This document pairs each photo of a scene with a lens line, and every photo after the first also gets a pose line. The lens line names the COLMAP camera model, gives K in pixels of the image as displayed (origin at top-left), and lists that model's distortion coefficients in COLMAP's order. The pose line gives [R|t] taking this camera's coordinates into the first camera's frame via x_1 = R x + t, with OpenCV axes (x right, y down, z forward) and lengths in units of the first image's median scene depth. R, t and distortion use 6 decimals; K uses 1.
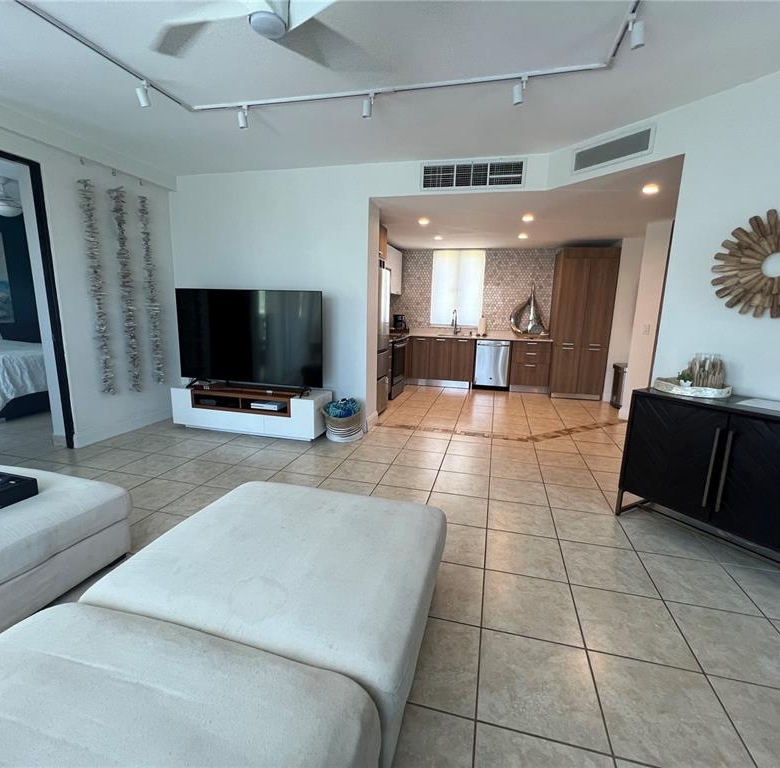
lens RADIAL K [[405.6, 0, 391.9], [0, 405.6, 387.3], [0, 0, 1]] dist [0.000761, 0.000697]
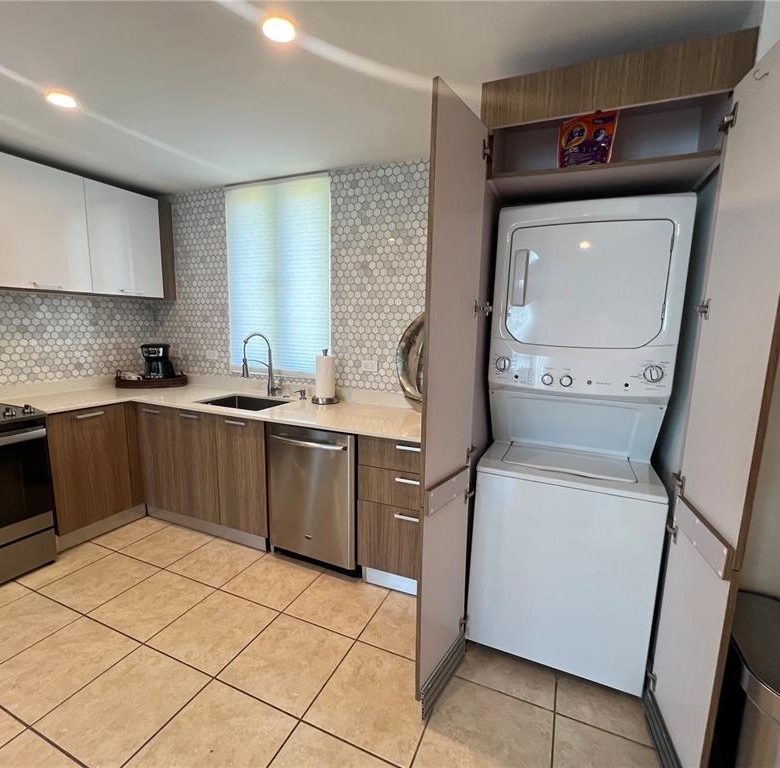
lens RADIAL K [[414.7, 0, 390.7], [0, 414.7, 388.1], [0, 0, 1]] dist [0.000783, 0.000854]
pose [[0.986536, 0.024369, -0.161716, 0.361523], [-0.030972, 0.998781, -0.038438, -0.134079], [0.160583, 0.042929, 0.986088, 0.661359]]
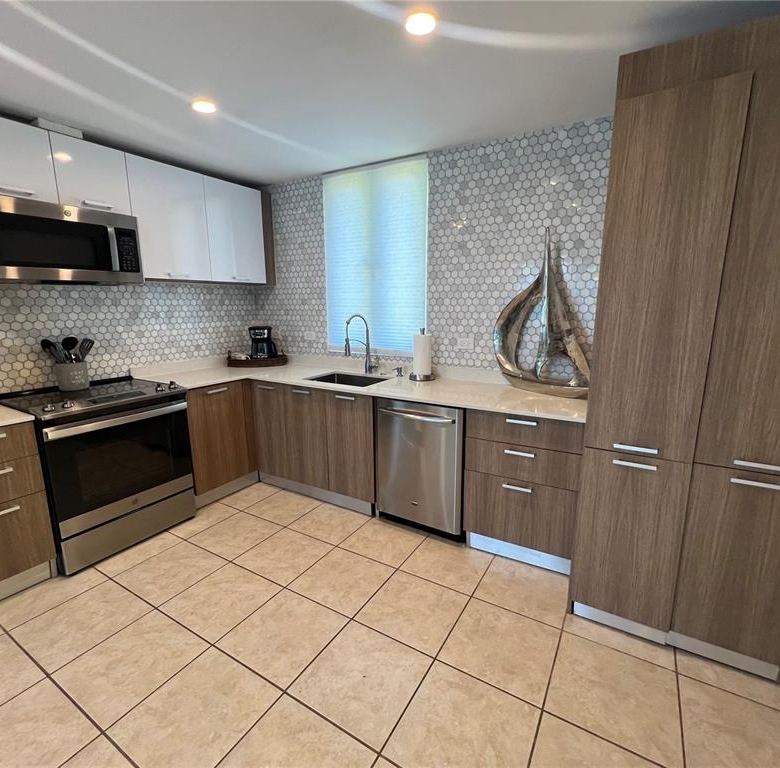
lens RADIAL K [[414.7, 0, 390.7], [0, 414.7, 388.1], [0, 0, 1]] dist [0.000783, 0.000854]
pose [[0.958640, 0.031954, -0.282821, 0.322789], [-0.029144, 0.999475, 0.014138, -0.129577], [0.283124, -0.005311, 0.959069, 0.634030]]
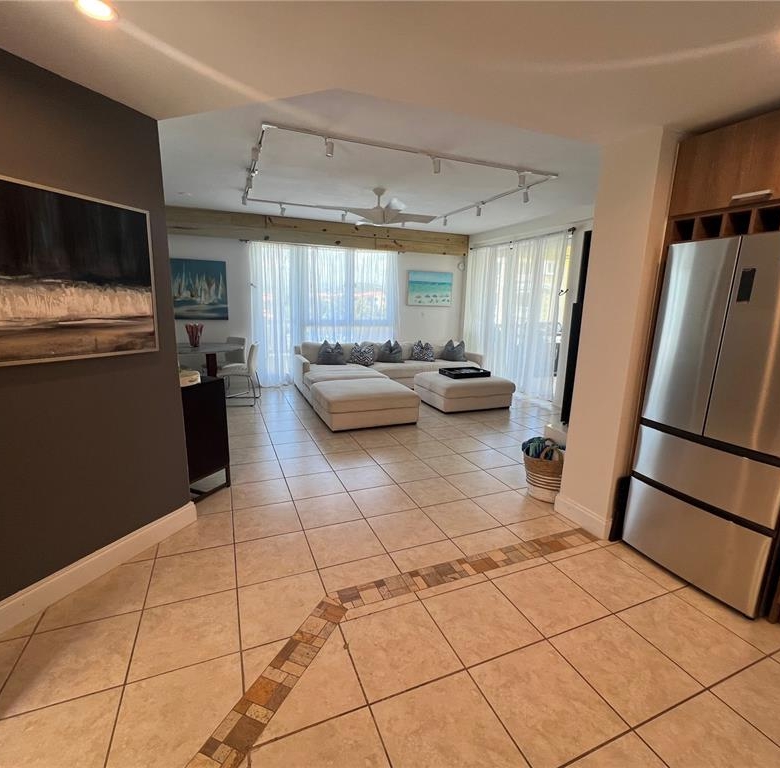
lens RADIAL K [[405.6, 0, 391.9], [0, 405.6, 387.3], [0, 0, 1]] dist [0.000761, 0.000697]
pose [[-0.794385, 0.079405, -0.602203, 0.344957], [-0.163025, 0.927172, 0.337306, -0.166672], [0.585129, 0.366125, -0.723586, 0.805109]]
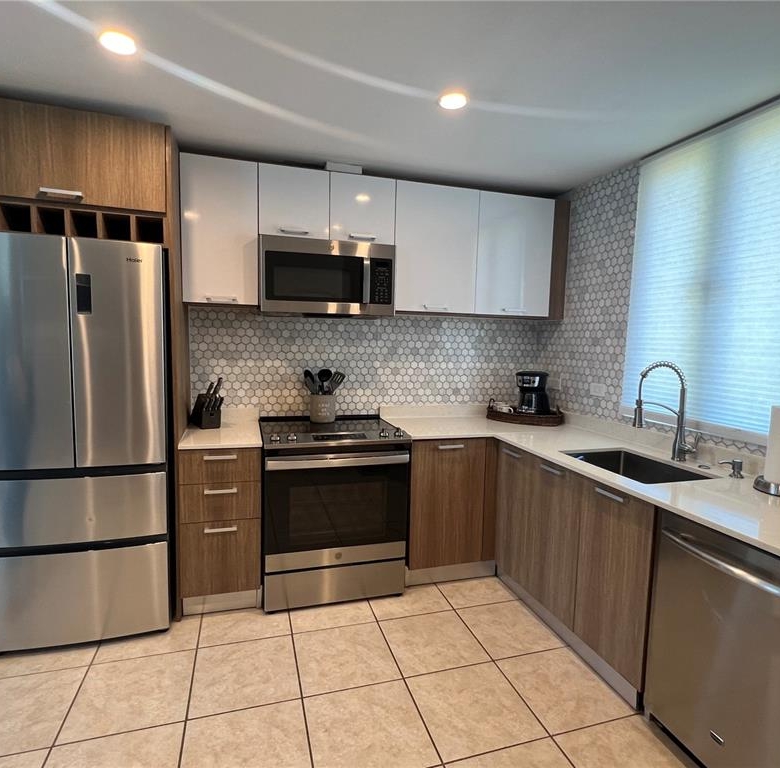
lens RADIAL K [[475.3, 0, 391.1], [0, 475.3, 389.8], [0, 0, 1]] dist [-0.004400, 0.000010]
pose [[0.522577, 0.080771, -0.848757, 0.333629], [-0.174878, 0.984491, -0.013984, -0.147498], [0.834464, 0.155737, 0.528598, 0.734435]]
